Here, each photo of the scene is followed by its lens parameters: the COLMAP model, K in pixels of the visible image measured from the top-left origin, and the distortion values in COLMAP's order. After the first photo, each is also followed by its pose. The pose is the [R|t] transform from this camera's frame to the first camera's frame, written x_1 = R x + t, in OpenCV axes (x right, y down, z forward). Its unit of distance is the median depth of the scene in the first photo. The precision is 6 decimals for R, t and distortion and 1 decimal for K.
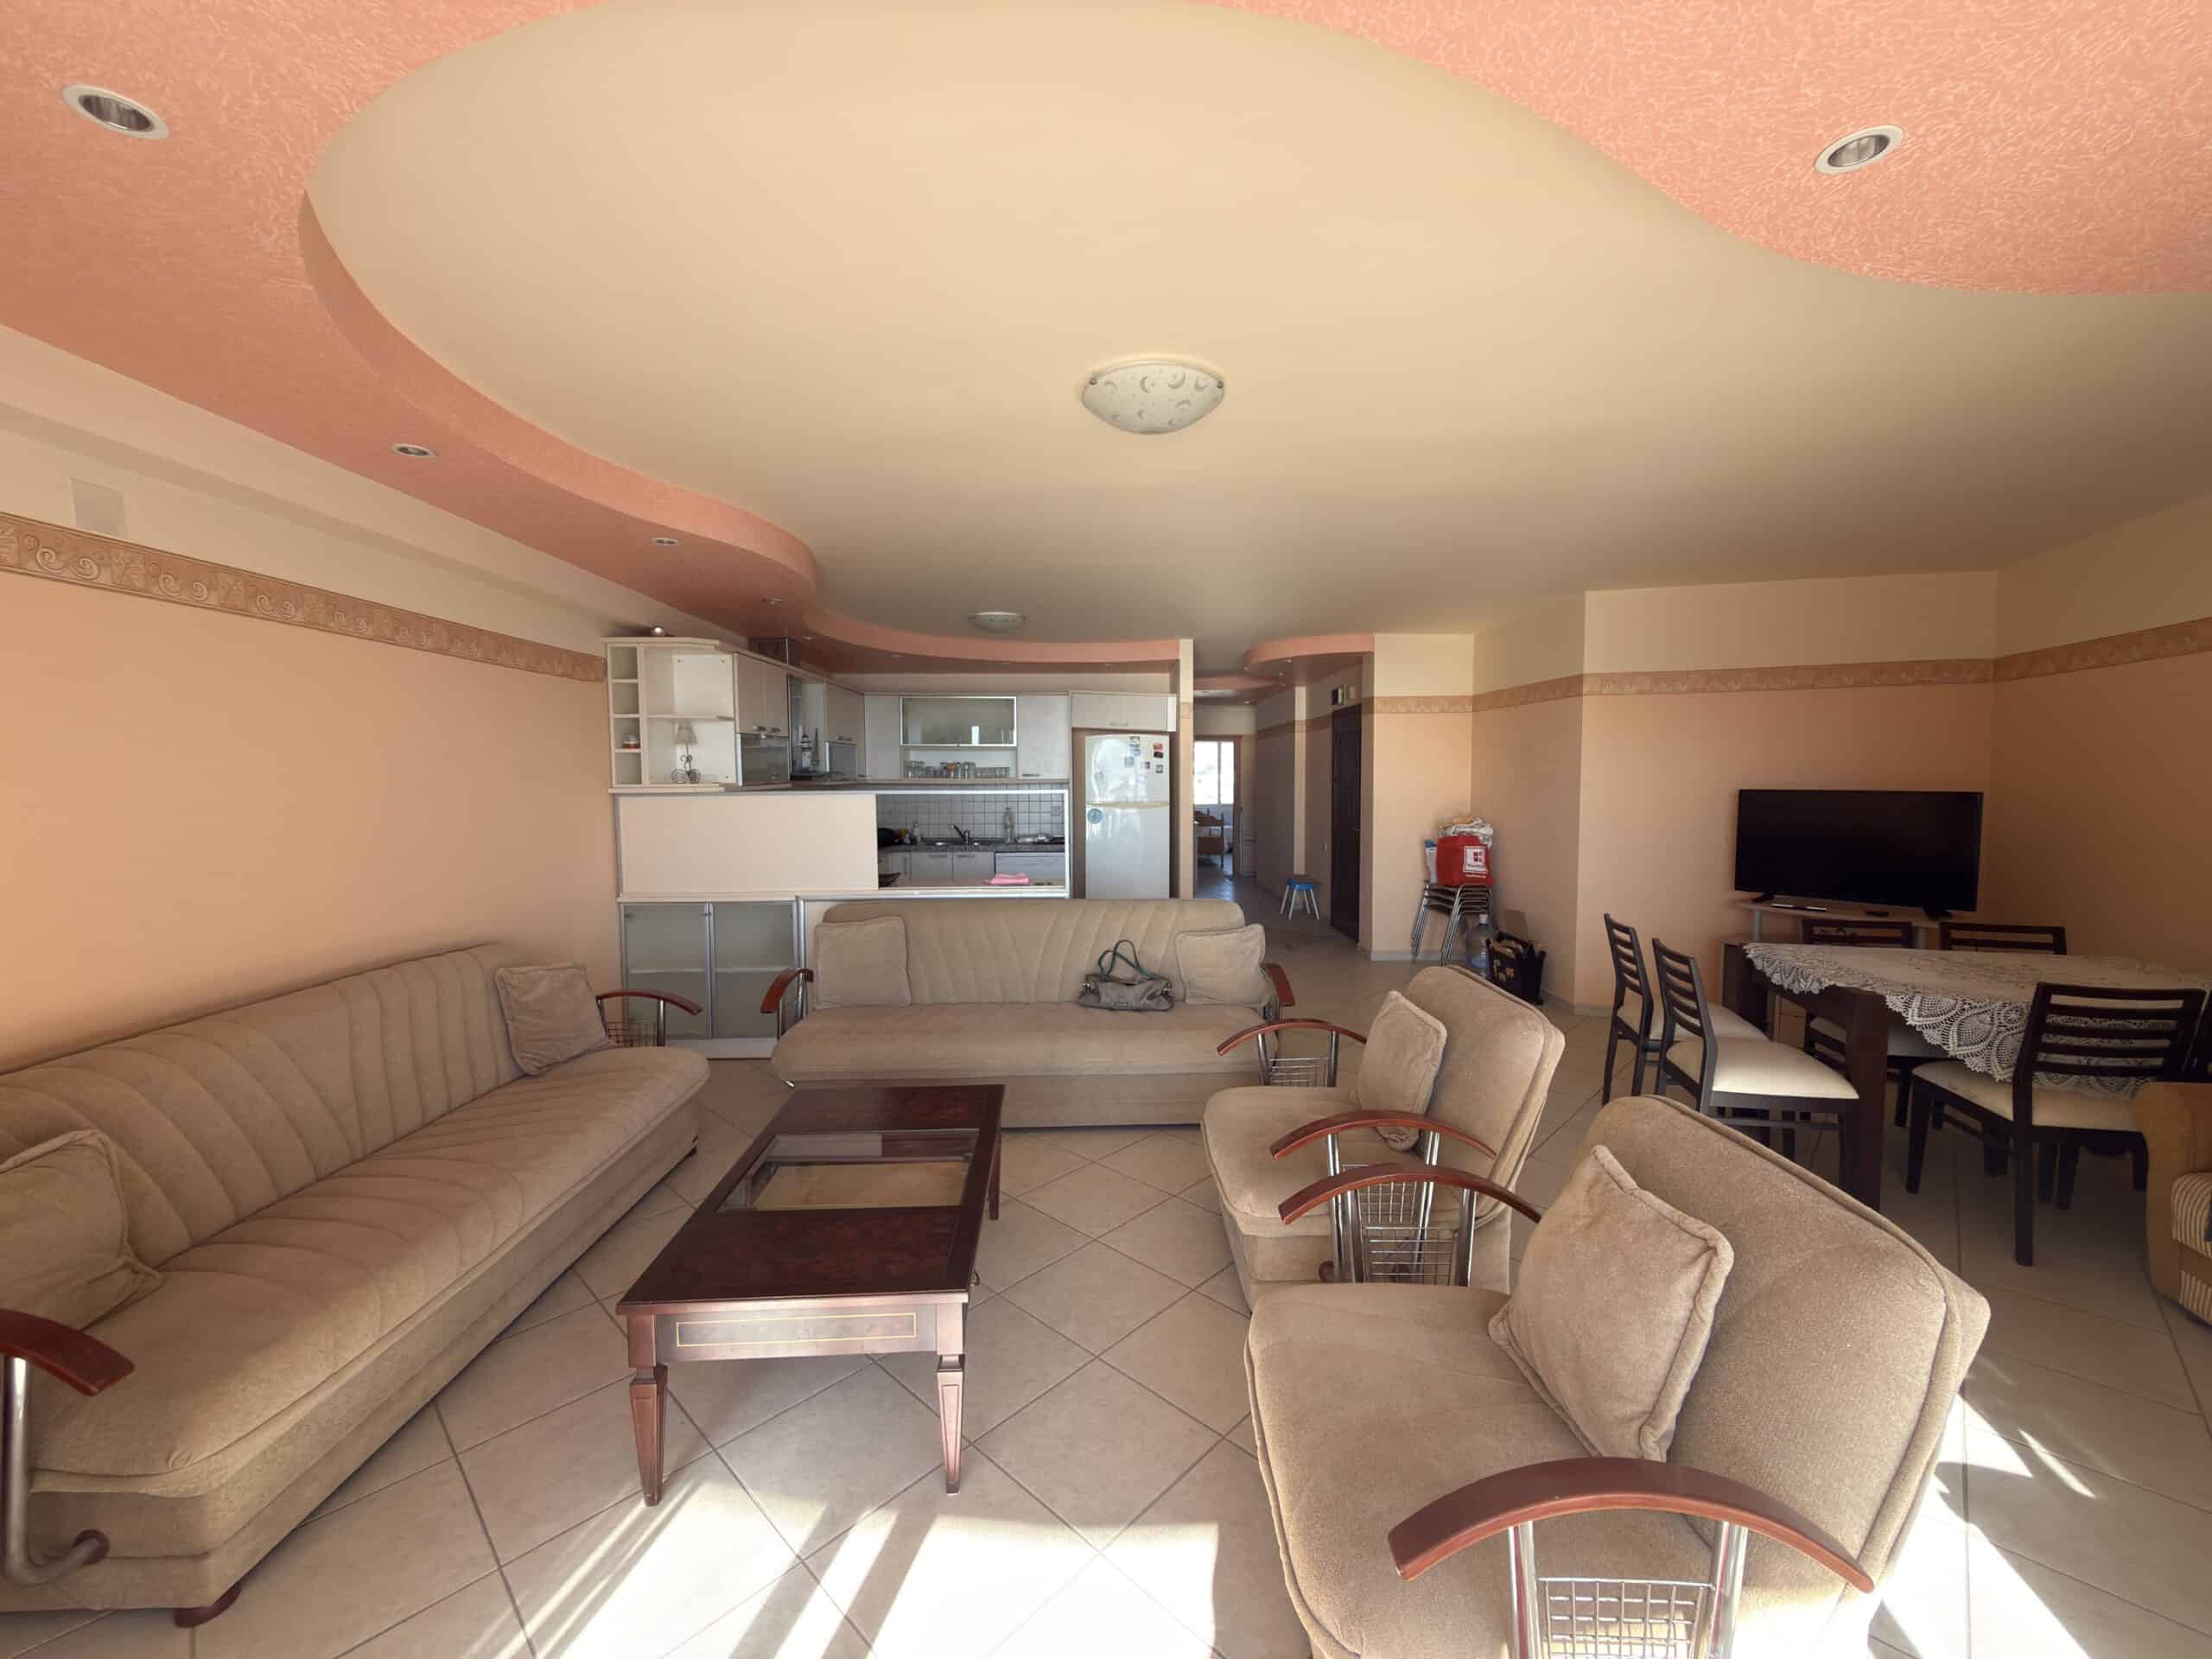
lens RADIAL K [[877.6, 0, 1109.3], [0, 877.6, 829.8], [0, 0, 1]] dist [-0.000691, 0.000331]
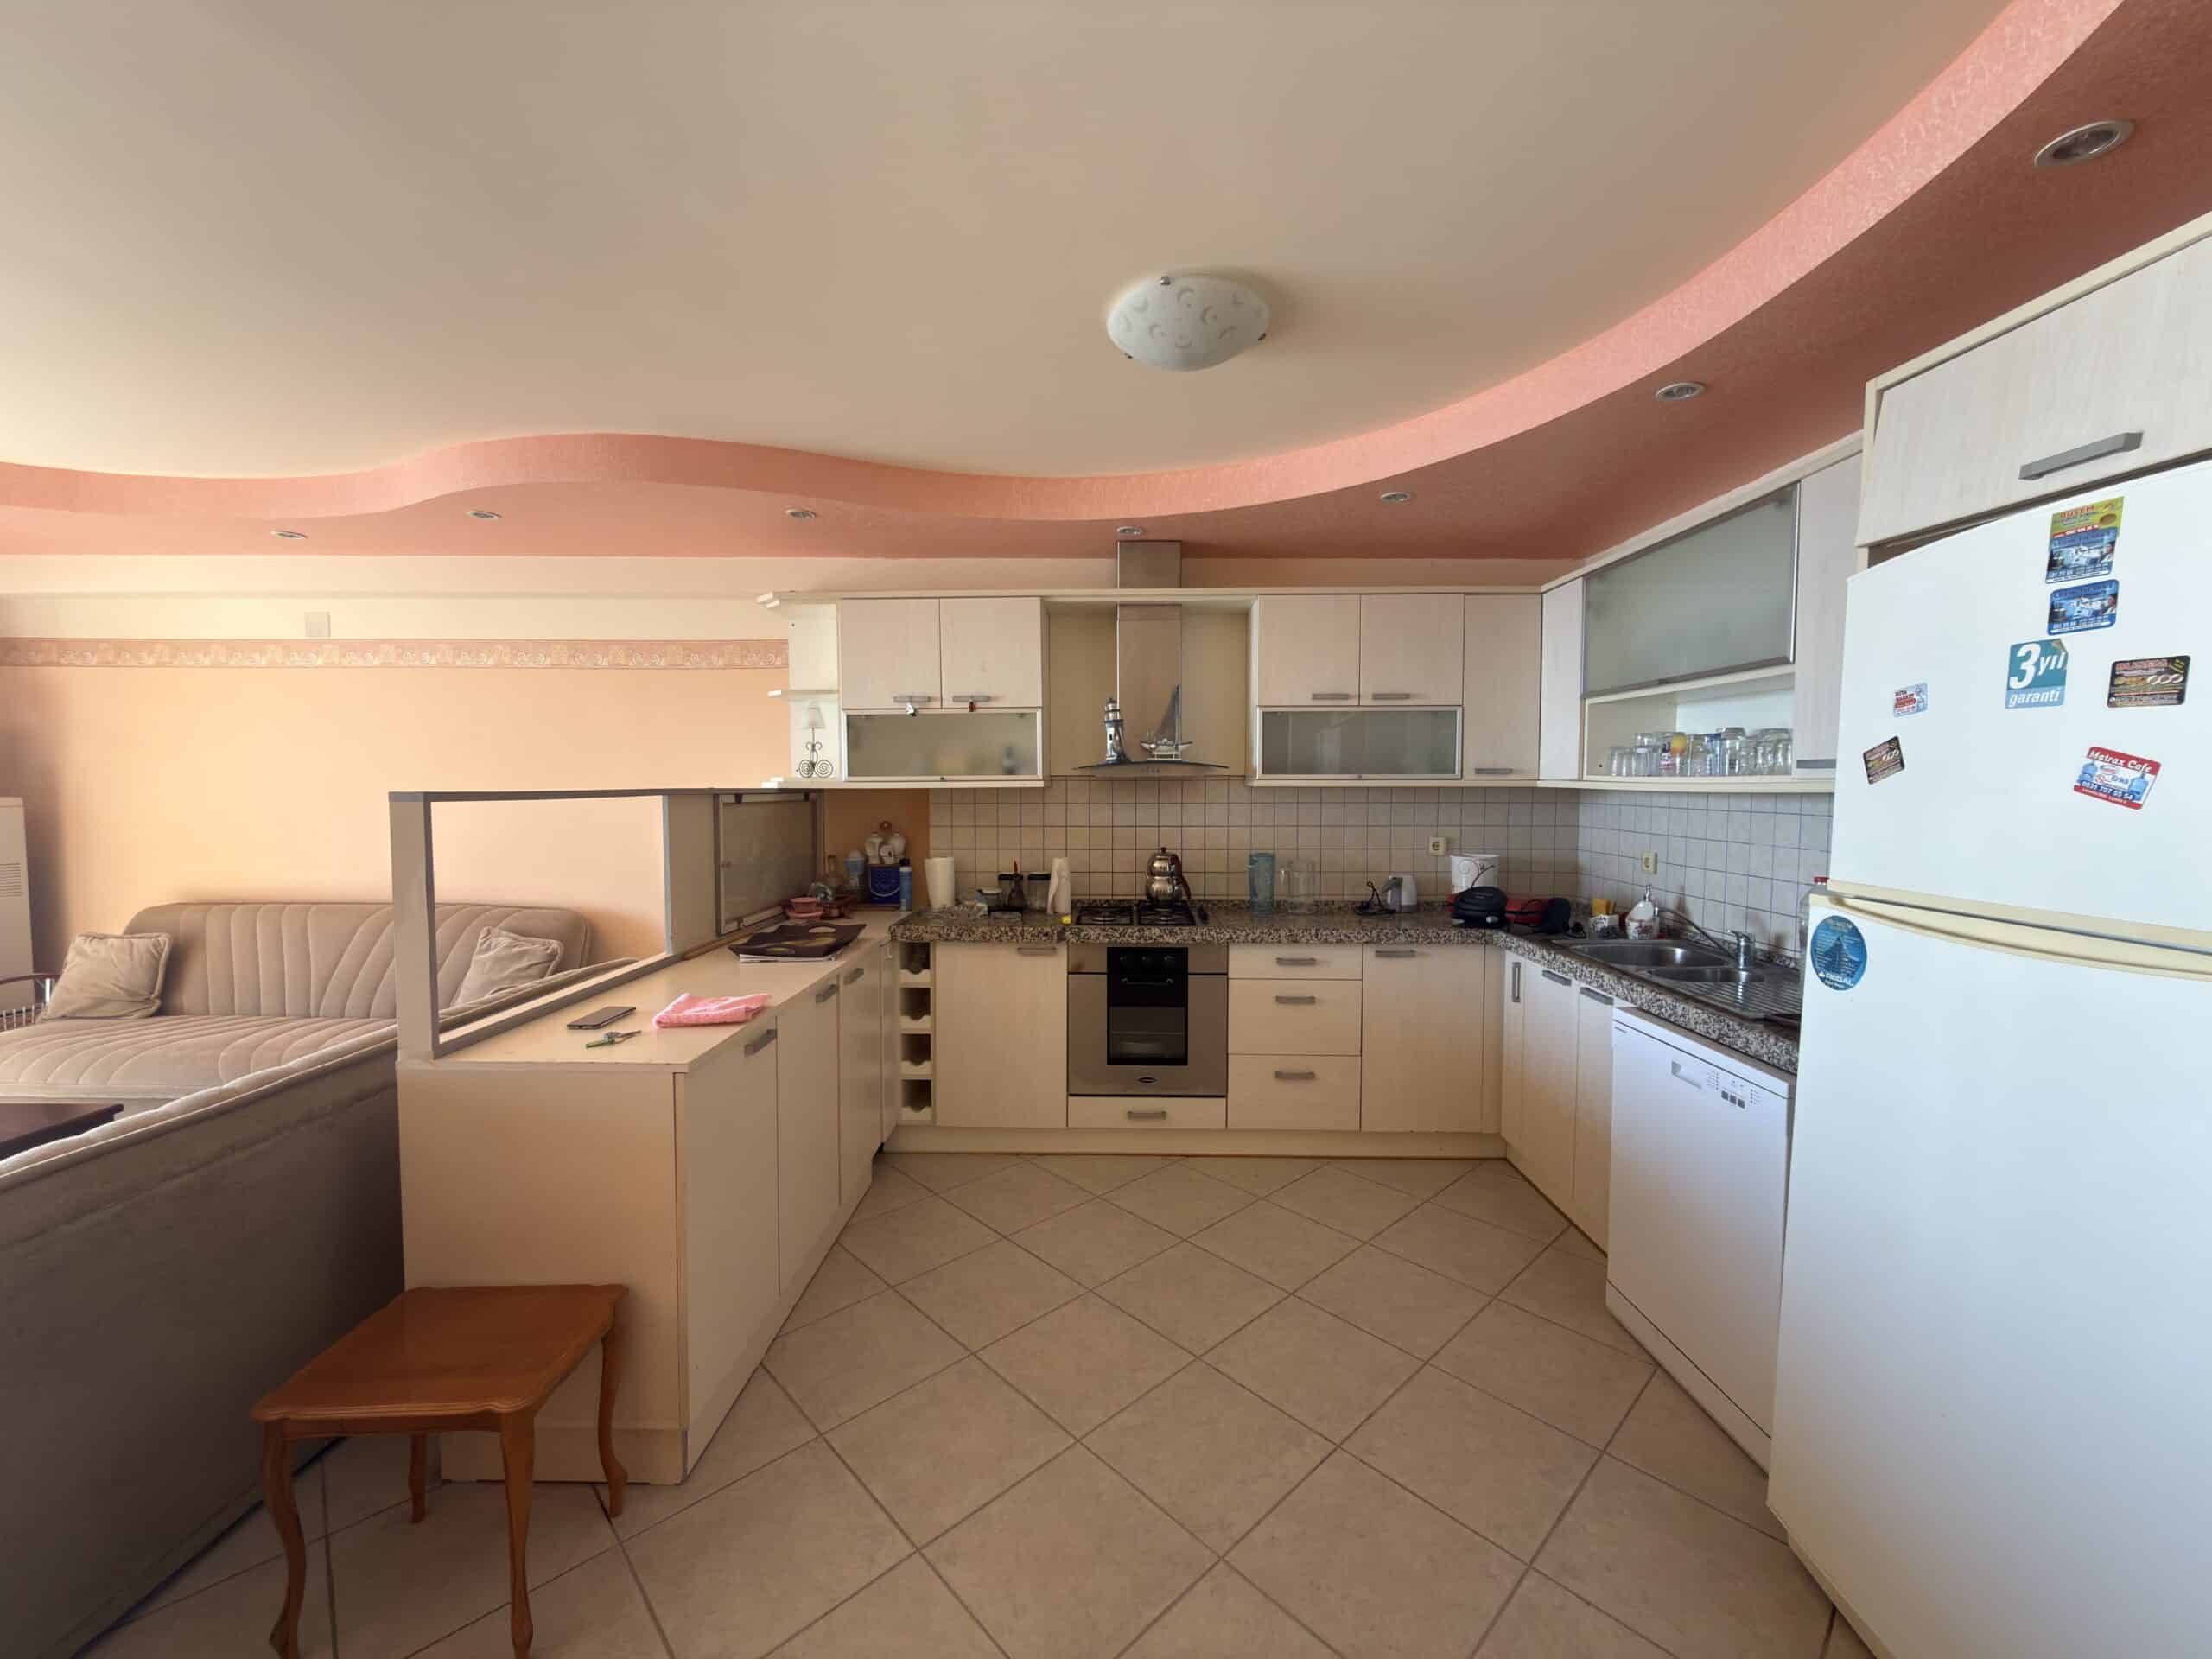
lens RADIAL K [[877.6, 0, 1109.3], [0, 877.6, 829.8], [0, 0, 1]] dist [-0.000691, 0.000331]
pose [[-0.046735, 0.058704, -0.997181, 0.284152], [-0.066069, 0.995904, 0.061725, -0.066272], [0.996720, 0.068767, -0.042665, 1.191741]]
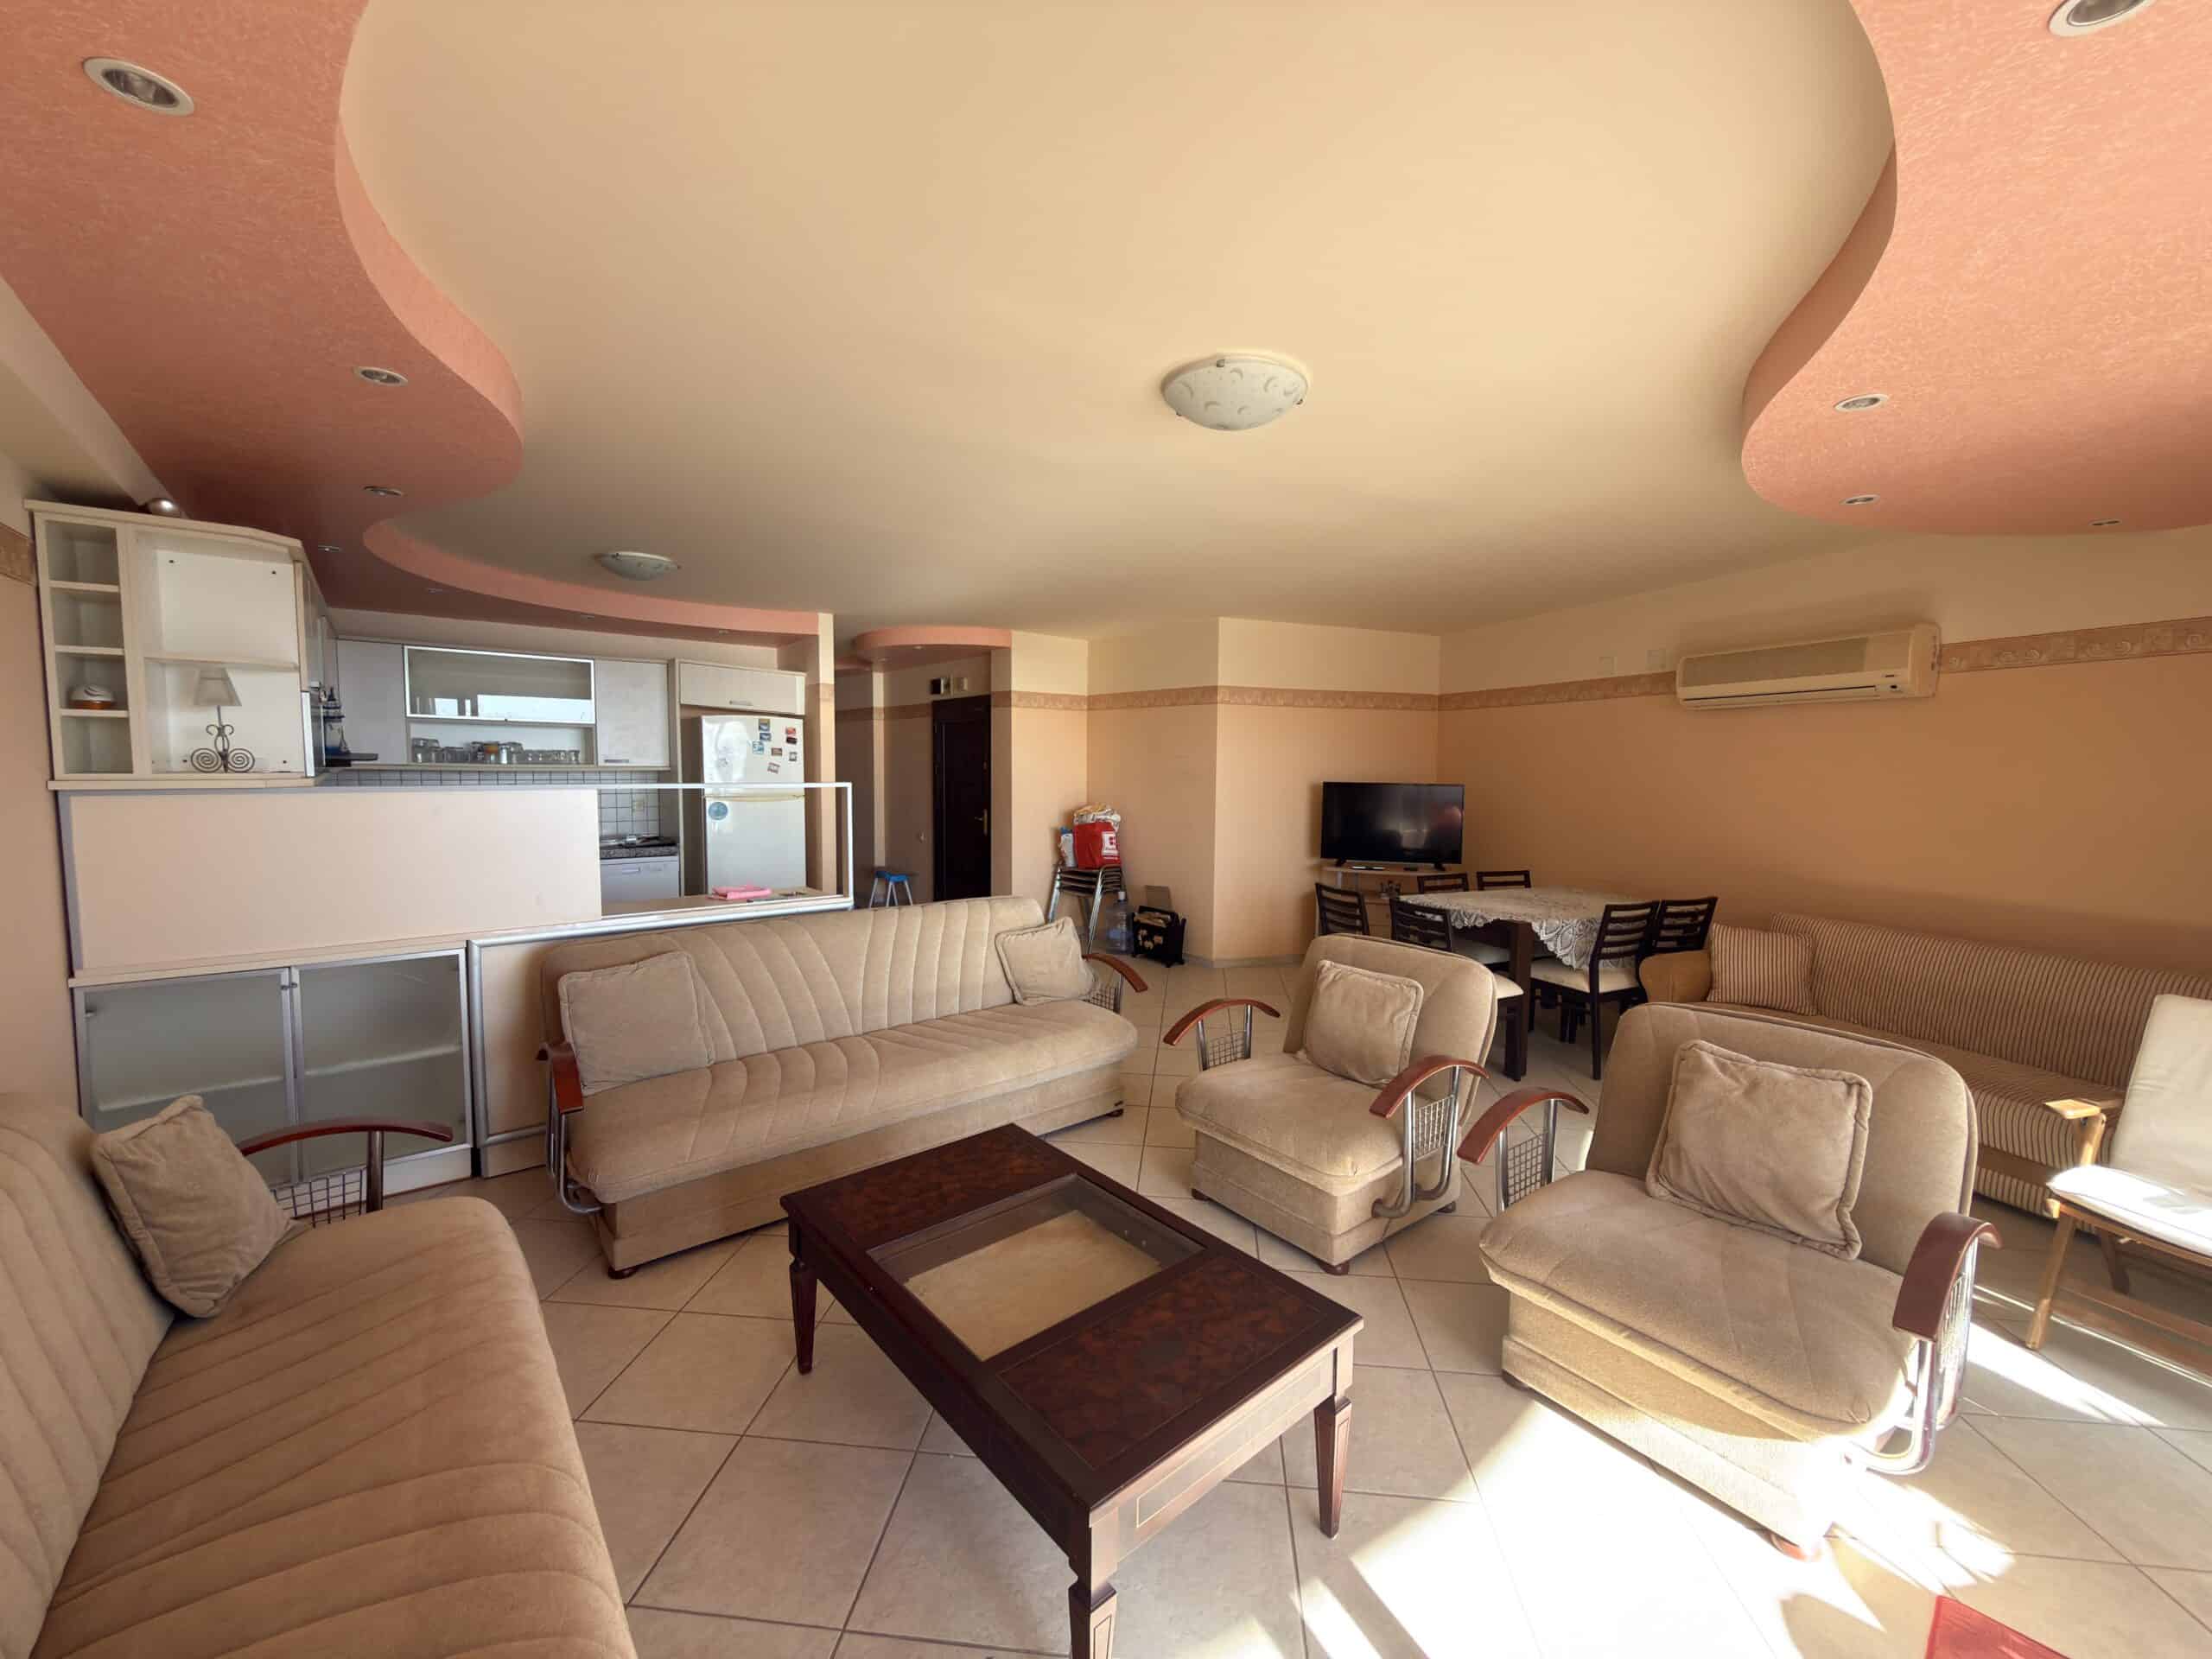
lens RADIAL K [[877.6, 0, 1109.3], [0, 877.6, 829.8], [0, 0, 1]] dist [-0.000691, 0.000331]
pose [[0.789910, -0.033213, 0.612322, -0.337919], [0.023664, 0.999439, 0.023684, -0.012494], [-0.612766, -0.004219, 0.790253, 0.147017]]
